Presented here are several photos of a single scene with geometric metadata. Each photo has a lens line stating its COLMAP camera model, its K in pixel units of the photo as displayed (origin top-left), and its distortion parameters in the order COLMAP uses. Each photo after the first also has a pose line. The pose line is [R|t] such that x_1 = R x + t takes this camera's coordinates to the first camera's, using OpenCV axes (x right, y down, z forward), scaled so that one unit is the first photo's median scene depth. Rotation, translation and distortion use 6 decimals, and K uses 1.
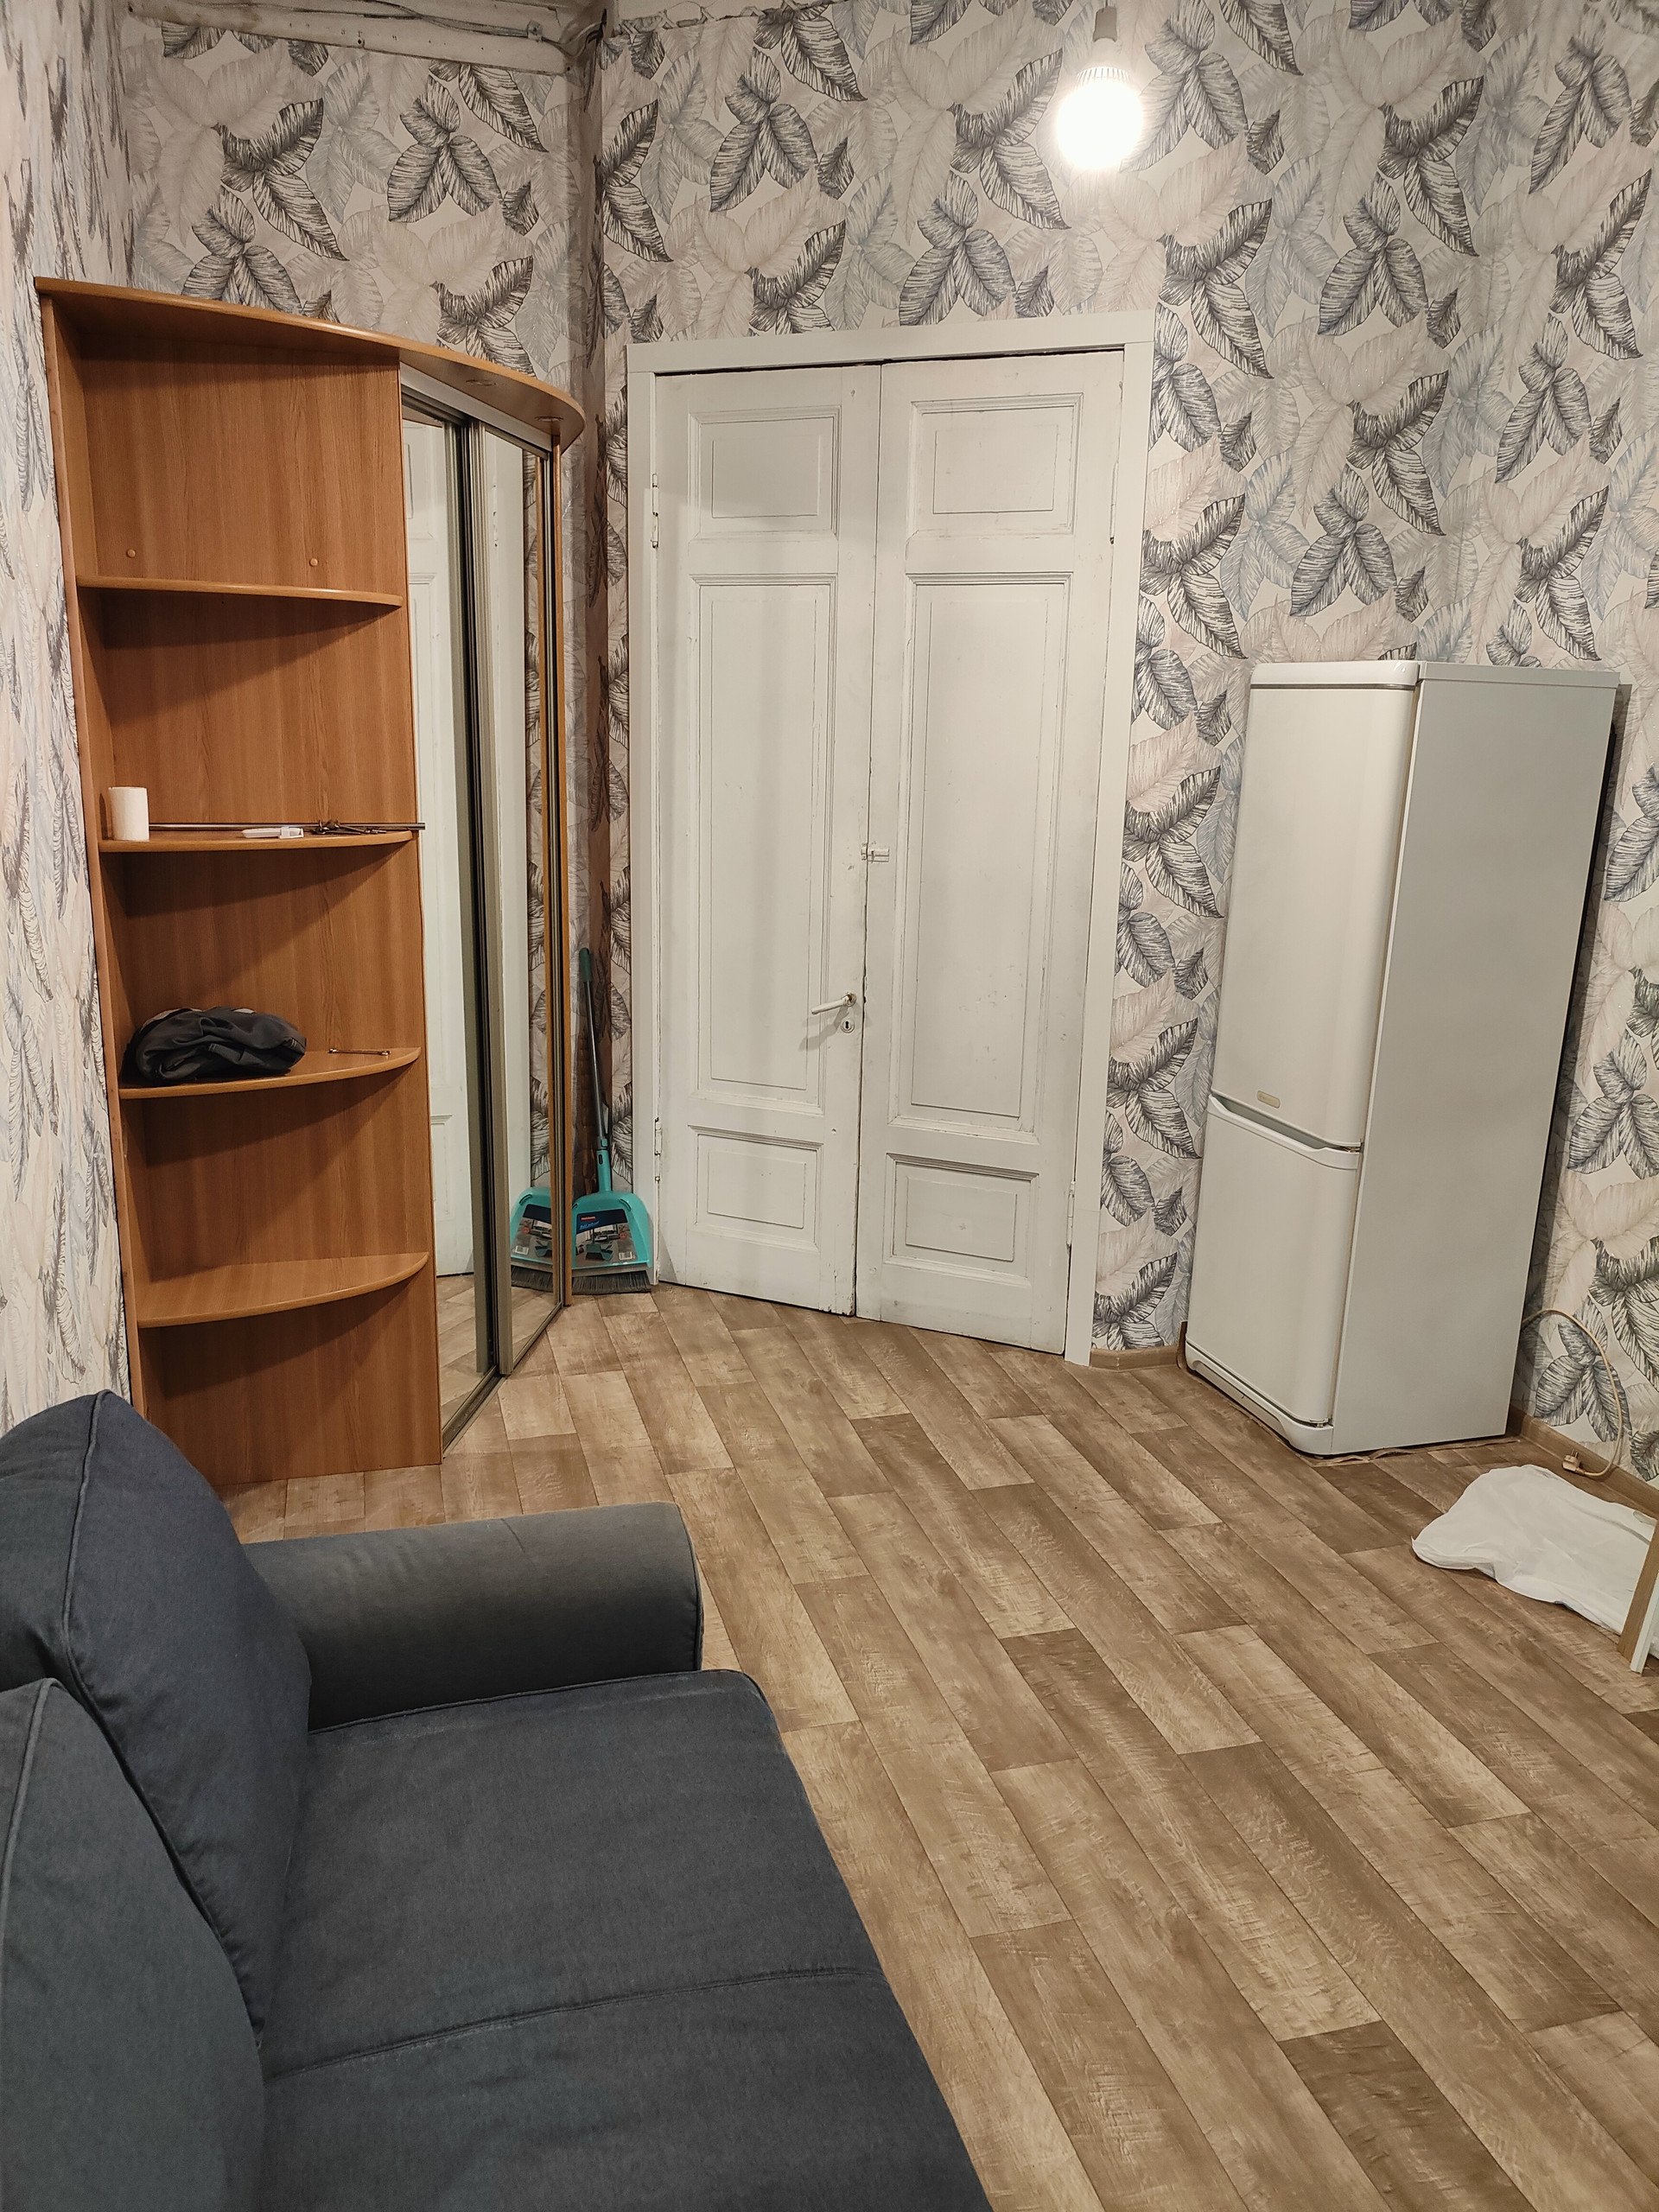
lens RADIAL K [[1628.7, 0, 829.4], [0, 1628.7, 1092.5], [0, 0, 1]] dist [0.033943, -0.017919]
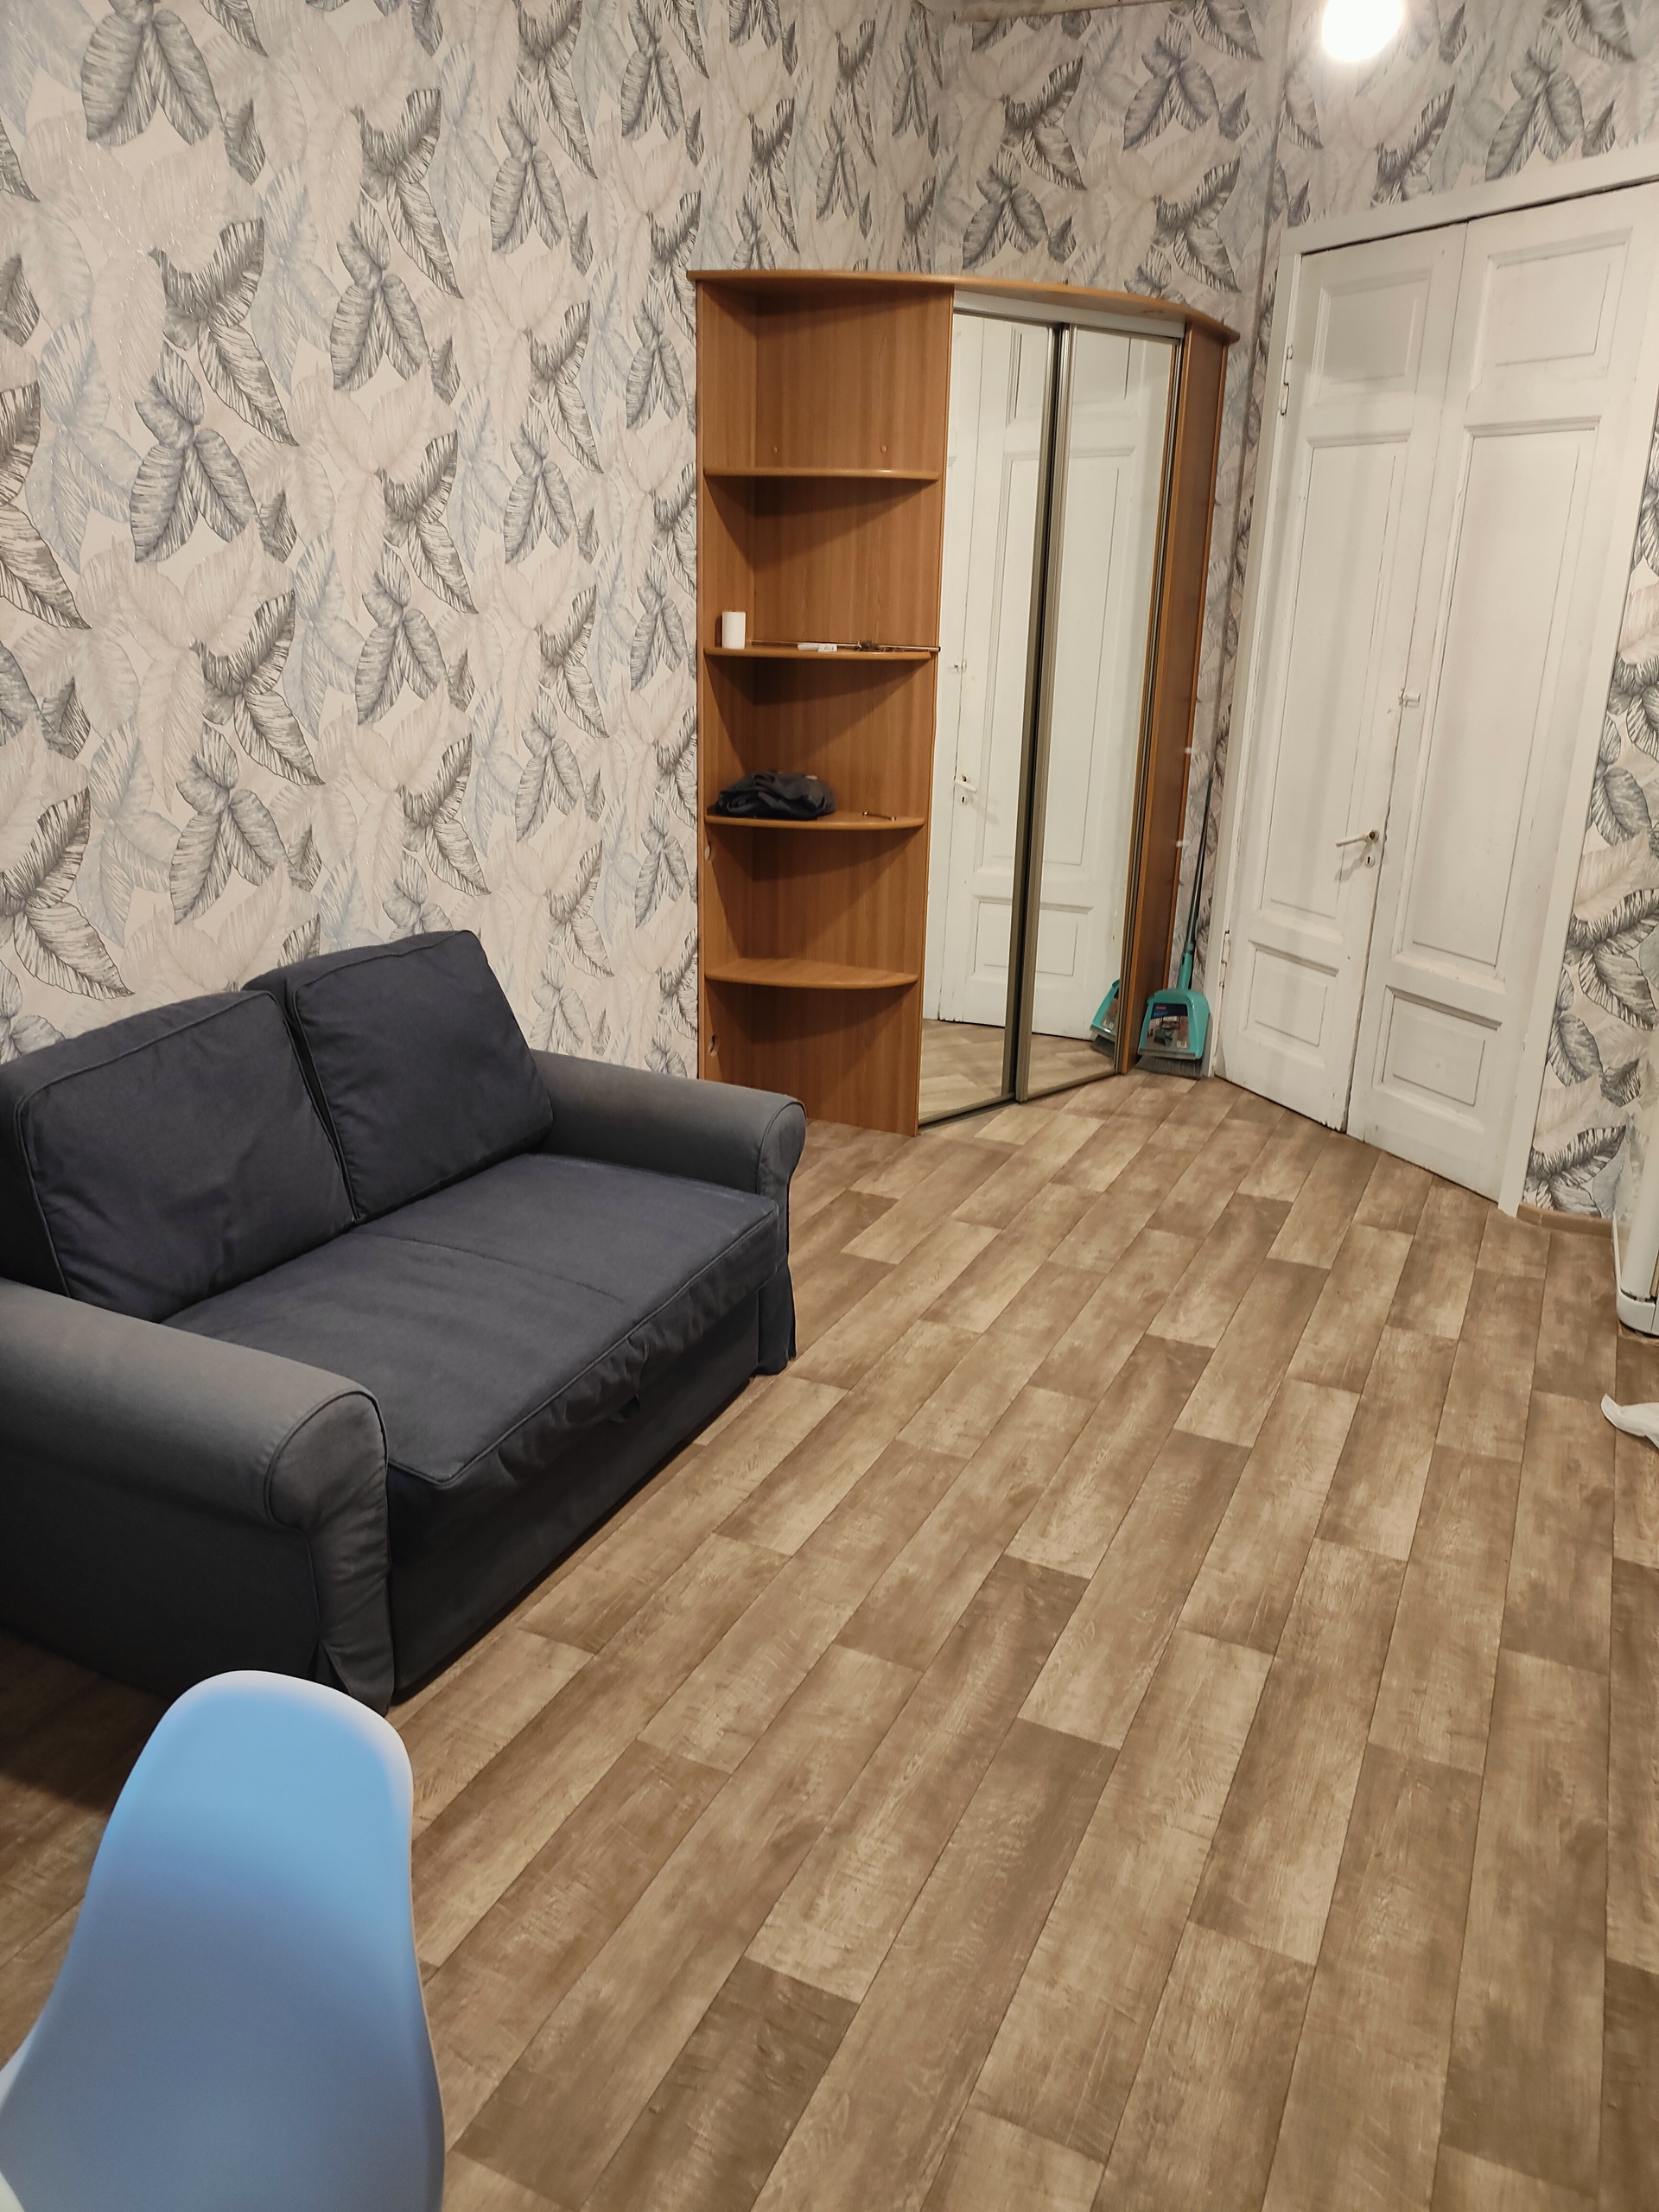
lens RADIAL K [[1628.7, 0, 829.4], [0, 1628.7, 1092.5], [0, 0, 1]] dist [0.033943, -0.017919]
pose [[0.753312, 0.200066, -0.626493, 0.482041], [-0.156665, 0.979773, 0.124505, 0.032127], [0.638730, 0.004359, 0.769418, -0.064681]]
